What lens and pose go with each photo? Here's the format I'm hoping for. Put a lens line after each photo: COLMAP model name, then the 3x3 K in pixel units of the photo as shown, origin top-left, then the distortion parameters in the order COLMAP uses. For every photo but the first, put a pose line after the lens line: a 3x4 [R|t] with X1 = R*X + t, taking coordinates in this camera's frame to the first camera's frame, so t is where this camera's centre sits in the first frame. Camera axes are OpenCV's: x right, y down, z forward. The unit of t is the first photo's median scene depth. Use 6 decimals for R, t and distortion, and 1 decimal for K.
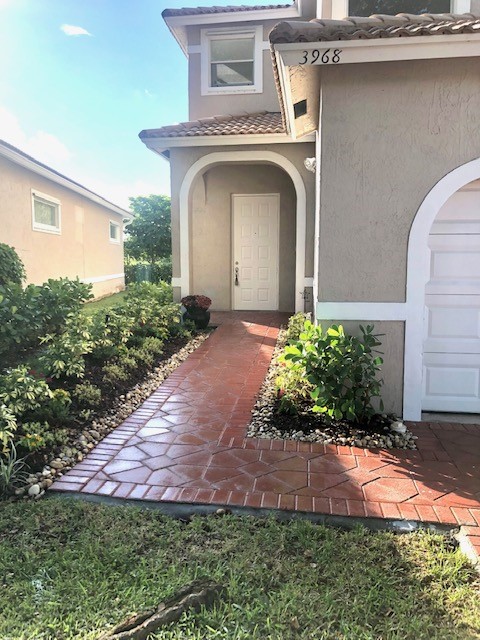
lens RADIAL K [[528.7, 0, 240.0], [0, 528.7, 320.0], [0, 0, 1]] dist [0.001014, 0.000190]
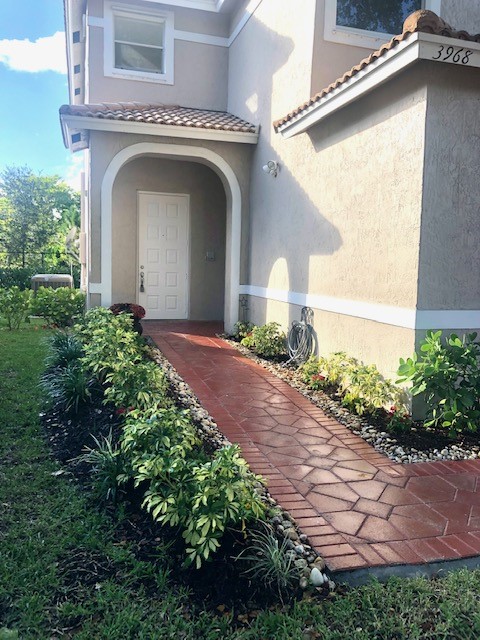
lens RADIAL K [[528.1, 0, 240.0], [0, 528.1, 320.0], [0, 0, 1]] dist [-0.006110, -0.000848]
pose [[0.912650, -0.013881, 0.408506, -0.268798], [0.019321, 0.999771, -0.009194, -0.007513], [-0.408285, 0.016284, 0.912709, 0.133472]]
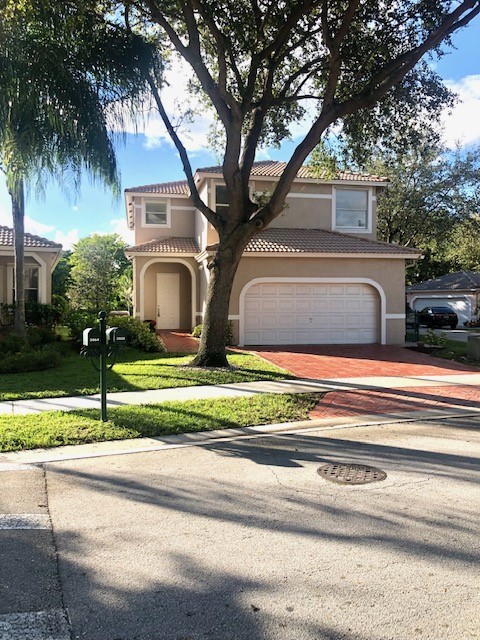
lens RADIAL K [[533.2, 0, 240.0], [0, 533.2, 320.0], [0, 0, 1]] dist [-0.000277, 0.000654]
pose [[0.948568, -0.008172, 0.316468, -0.441977], [0.036001, 0.995966, -0.082190, 0.158100], [-0.314520, 0.089356, 0.945036, -1.298402]]
